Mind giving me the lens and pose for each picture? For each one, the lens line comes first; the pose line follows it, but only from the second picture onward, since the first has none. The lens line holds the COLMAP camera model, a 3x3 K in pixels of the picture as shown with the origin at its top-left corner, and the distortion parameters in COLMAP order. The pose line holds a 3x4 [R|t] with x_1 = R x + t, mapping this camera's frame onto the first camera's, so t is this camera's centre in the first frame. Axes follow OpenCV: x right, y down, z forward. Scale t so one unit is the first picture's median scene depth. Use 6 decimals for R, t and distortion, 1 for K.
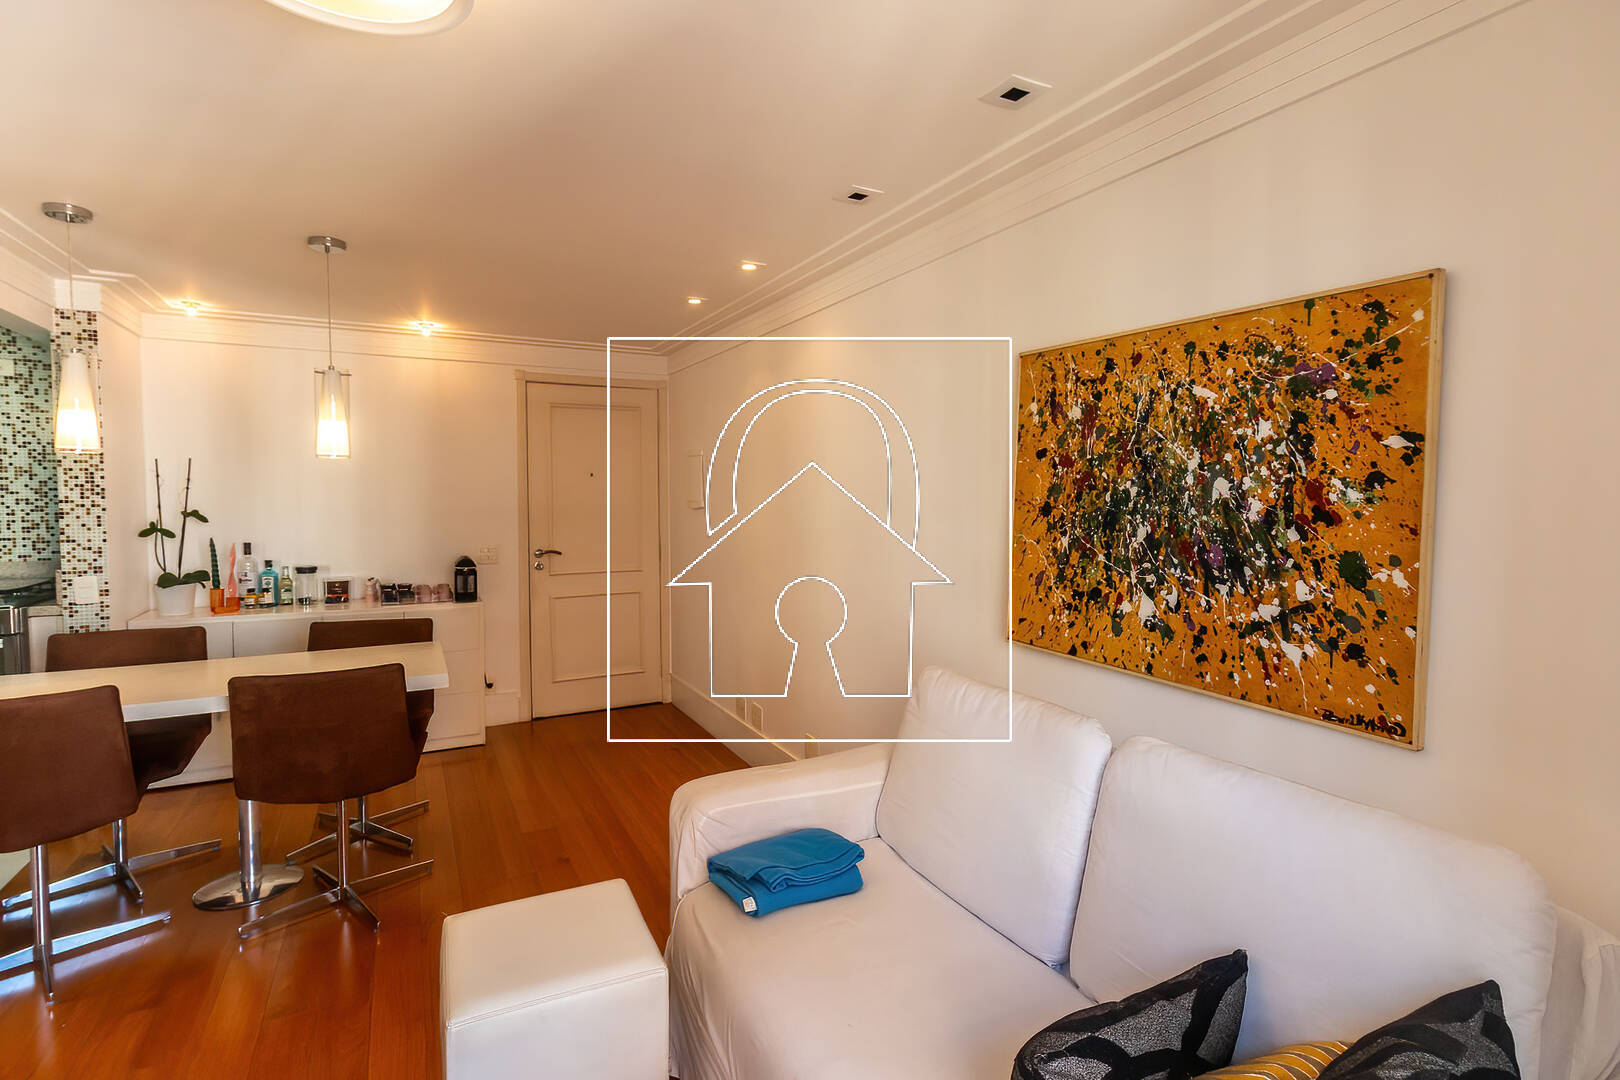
lens RADIAL K [[776.3, 0, 816.9], [0, 776.3, 525.8], [0, 0, 1]] dist [0.002206, 0.000559]
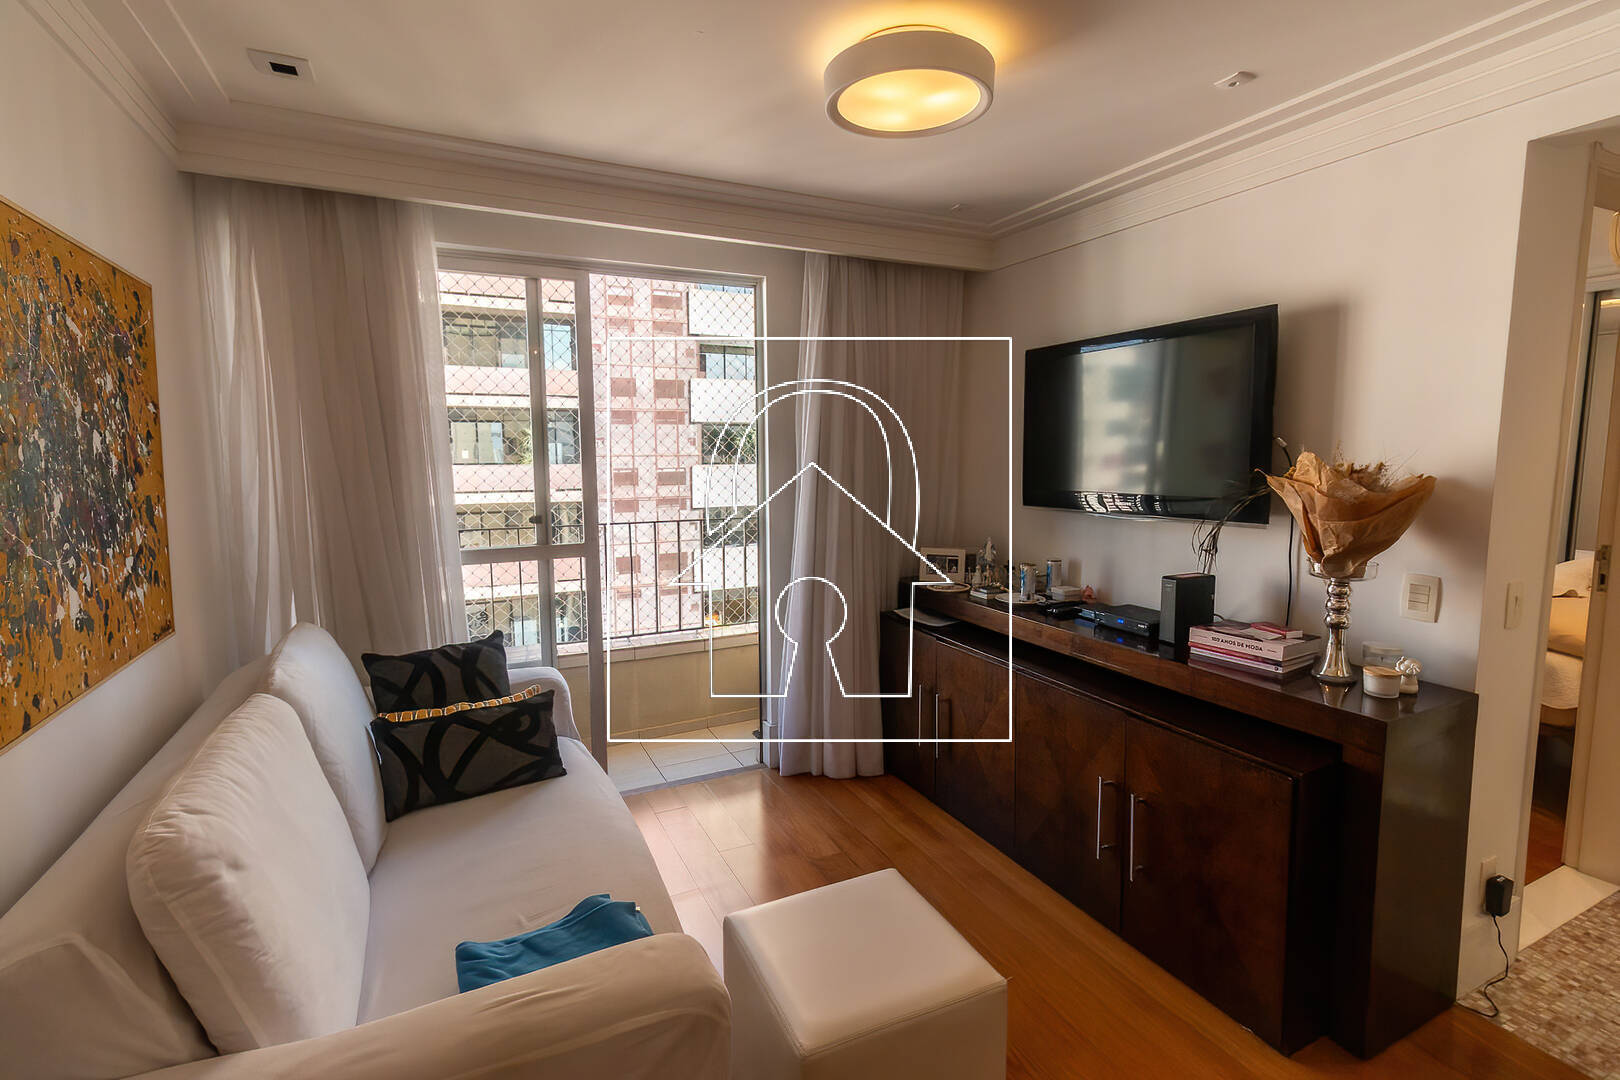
lens RADIAL K [[742.9, 0, 814.8], [0, 742.9, 525.8], [0, 0, 1]] dist [0.000924, -0.000539]
pose [[-0.999709, 0.001652, 0.024053, -0.176066], [0.005245, 0.988654, 0.150117, -0.041403], [-0.023532, 0.150200, -0.988376, 0.990496]]
